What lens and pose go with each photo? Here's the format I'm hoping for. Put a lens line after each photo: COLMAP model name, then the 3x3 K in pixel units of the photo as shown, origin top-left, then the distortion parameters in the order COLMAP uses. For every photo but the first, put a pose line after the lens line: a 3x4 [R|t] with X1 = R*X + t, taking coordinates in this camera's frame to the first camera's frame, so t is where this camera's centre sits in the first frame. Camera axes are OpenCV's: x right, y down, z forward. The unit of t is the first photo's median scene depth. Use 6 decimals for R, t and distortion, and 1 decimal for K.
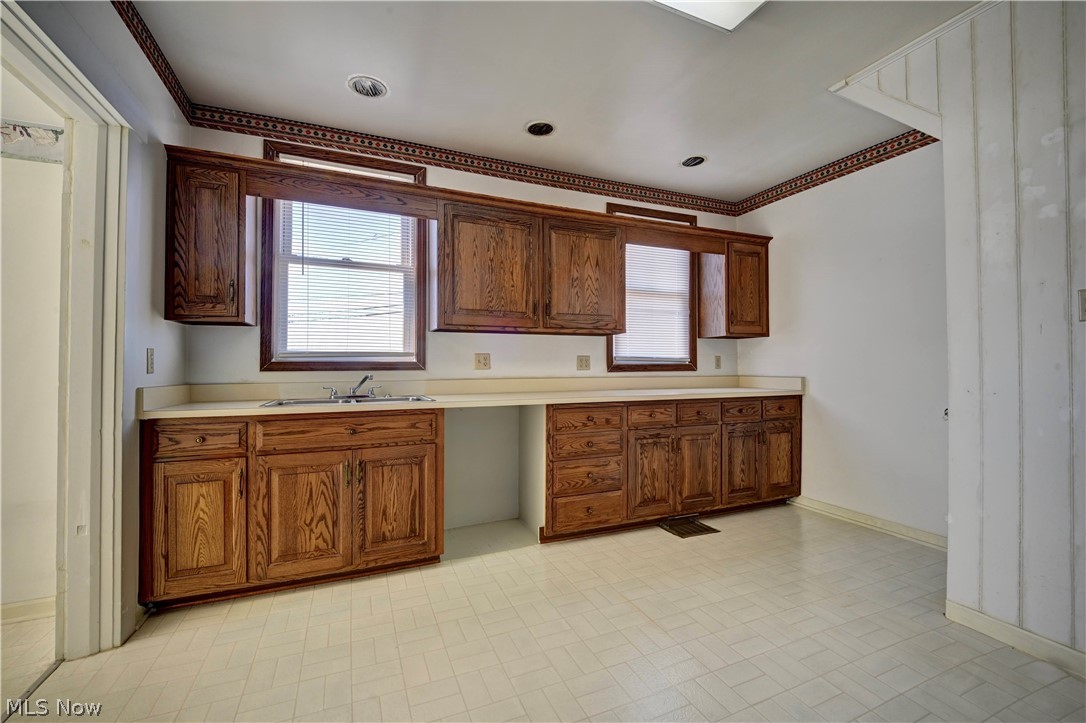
lens RADIAL K [[454.8, 0, 543.0], [0, 454.8, 361.5], [0, 0, 1]] dist [0.017991, -0.015615]
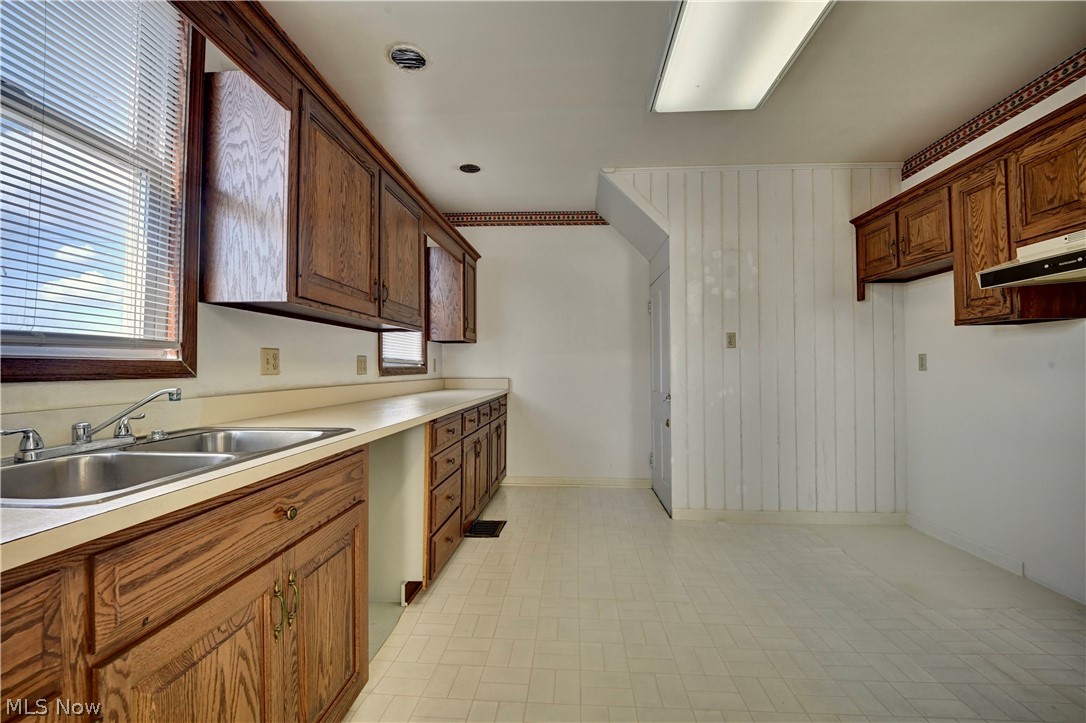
lens RADIAL K [[454.8, 0, 543.0], [0, 454.8, 361.5], [0, 0, 1]] dist [0.017991, -0.015615]
pose [[0.450634, 0.015841, 0.892568, -0.574406], [-0.011256, 0.999864, -0.012063, 0.003646], [-0.892638, -0.004610, 0.450751, 0.454287]]
